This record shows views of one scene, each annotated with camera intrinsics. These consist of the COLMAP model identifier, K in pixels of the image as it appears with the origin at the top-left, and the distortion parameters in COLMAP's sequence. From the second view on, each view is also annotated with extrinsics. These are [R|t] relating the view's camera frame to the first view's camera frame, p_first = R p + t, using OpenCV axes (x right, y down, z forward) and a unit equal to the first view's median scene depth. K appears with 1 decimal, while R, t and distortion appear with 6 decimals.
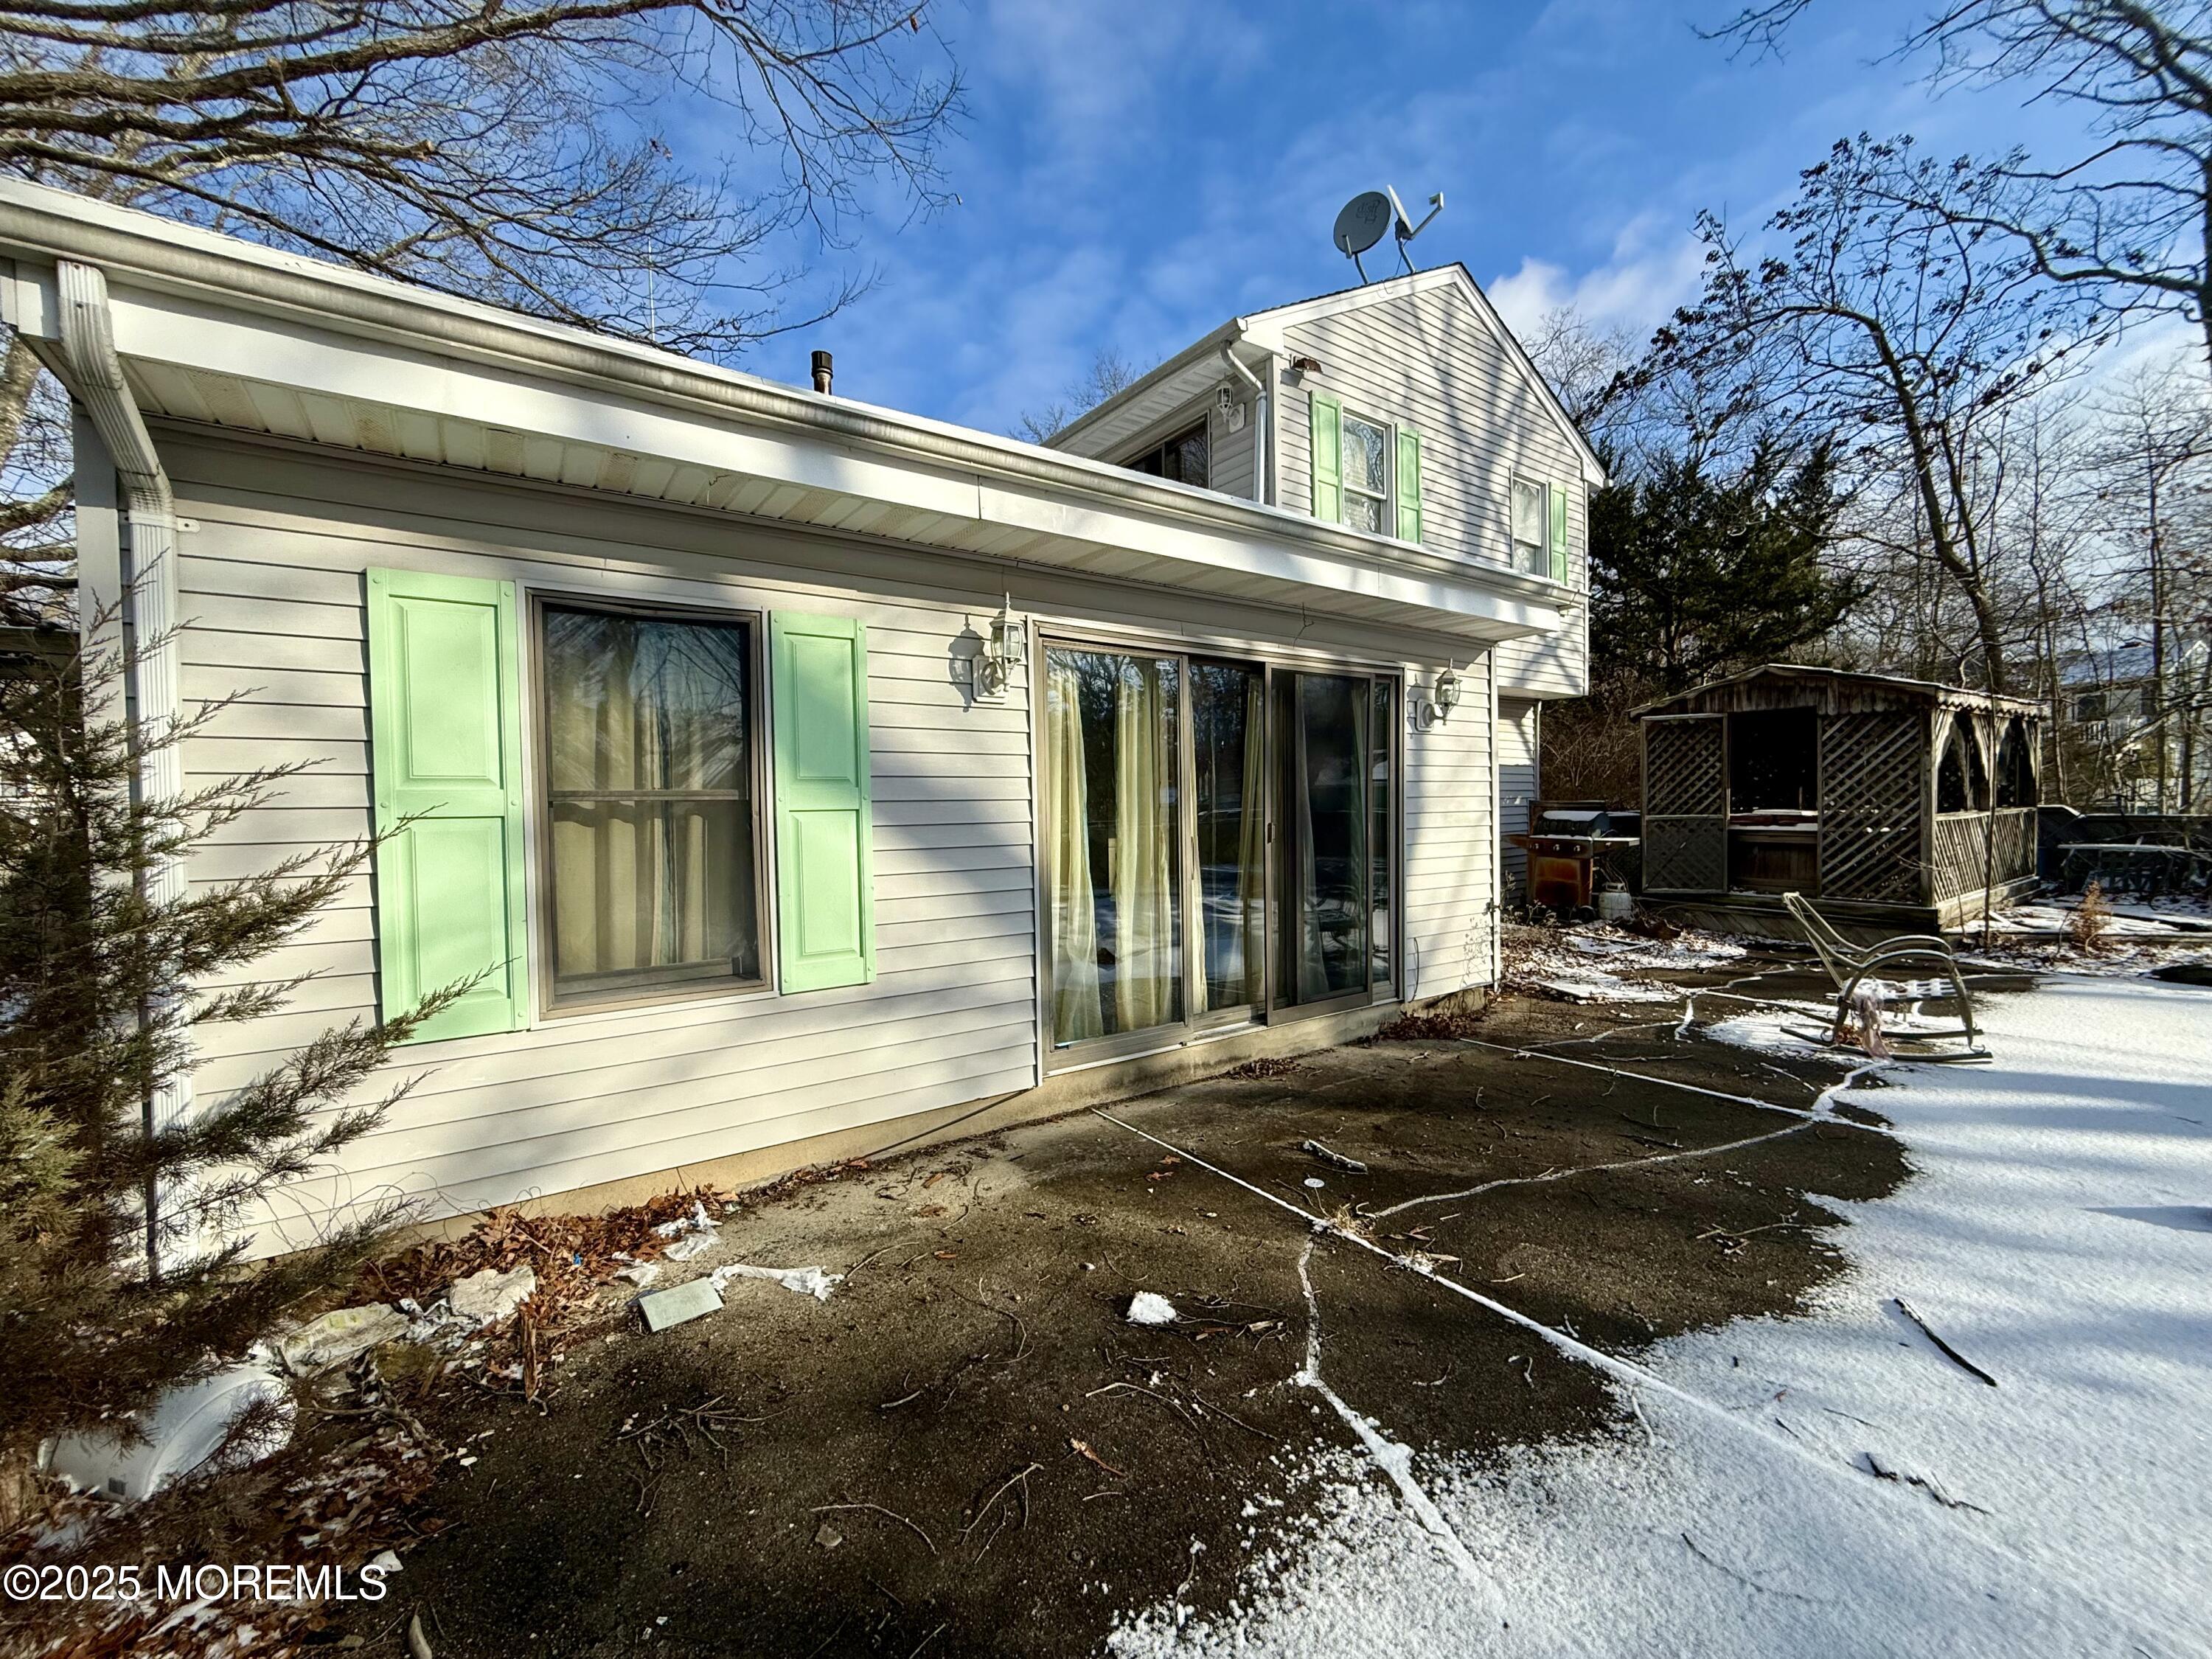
lens RADIAL K [[878.1, 0, 1098.2], [0, 878.1, 822.8], [0, 0, 1]] dist [0.001191, -0.000417]
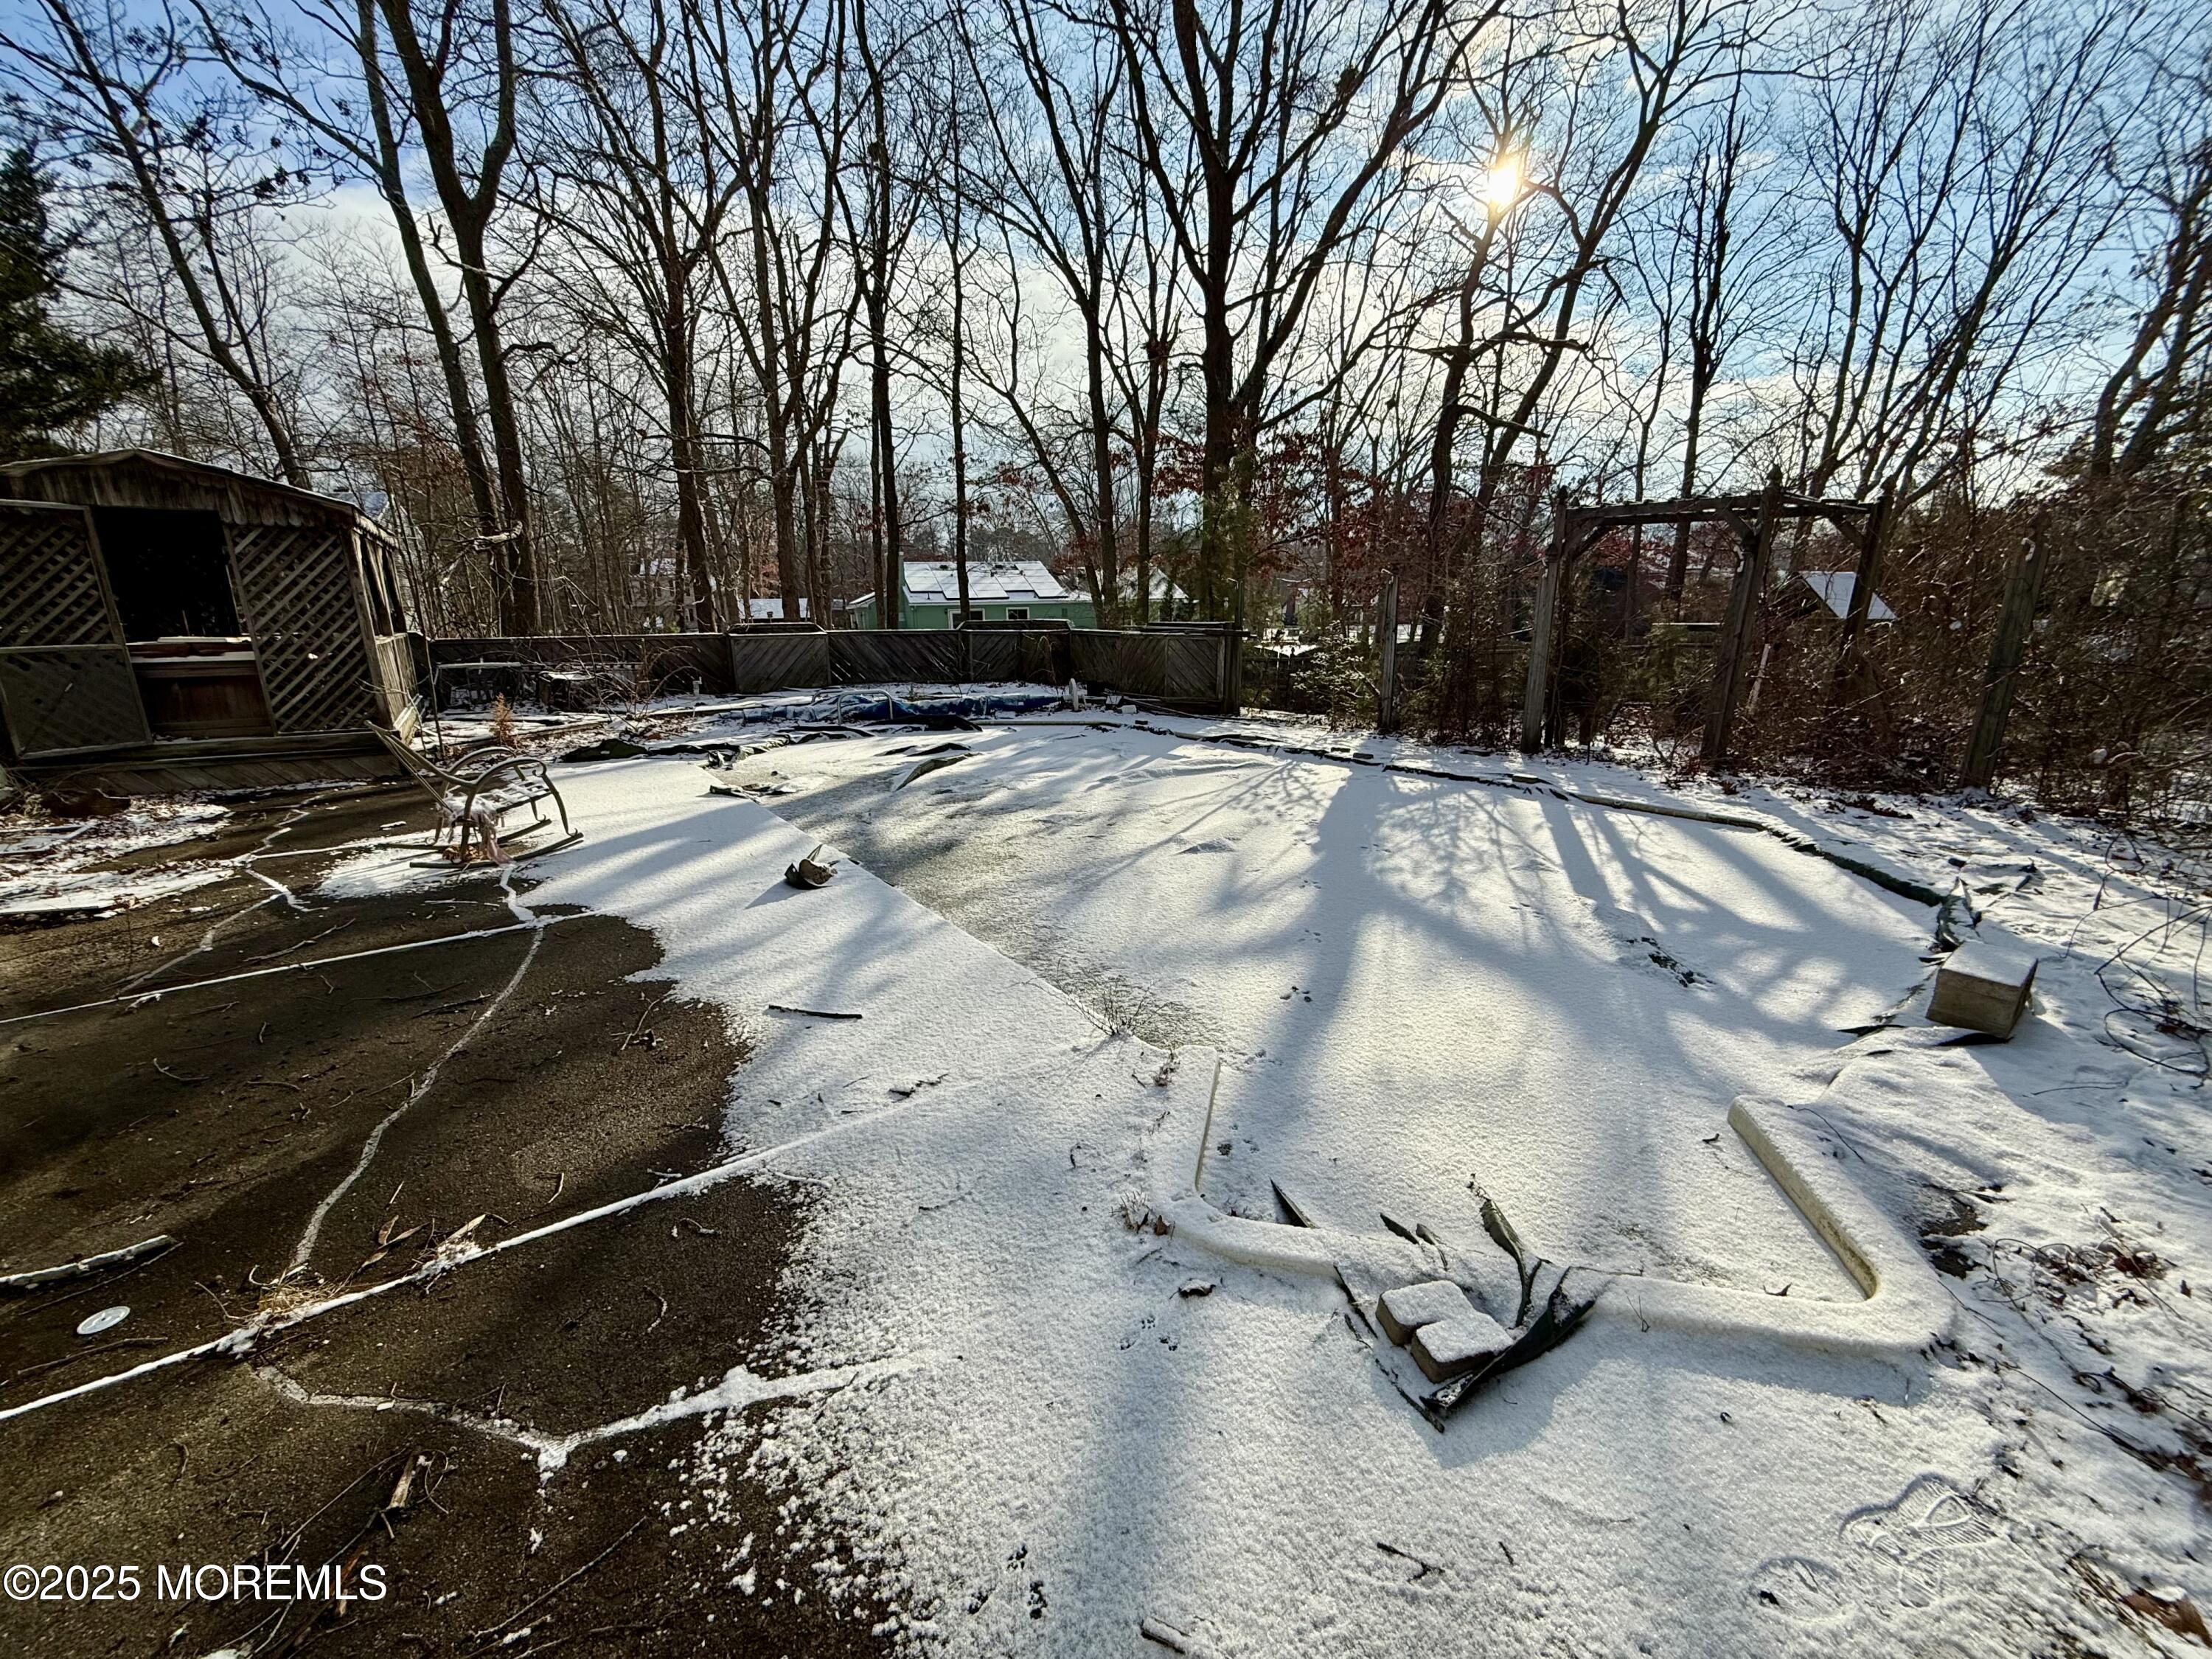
lens RADIAL K [[878.1, 0, 1097.3], [0, 878.1, 836.1], [0, 0, 1]] dist [0.001191, -0.000417]
pose [[0.003232, -0.230913, 0.972969, -0.261557], [0.032684, 0.972479, 0.230688, 0.016149], [-0.999461, 0.031055, 0.010691, 0.456121]]
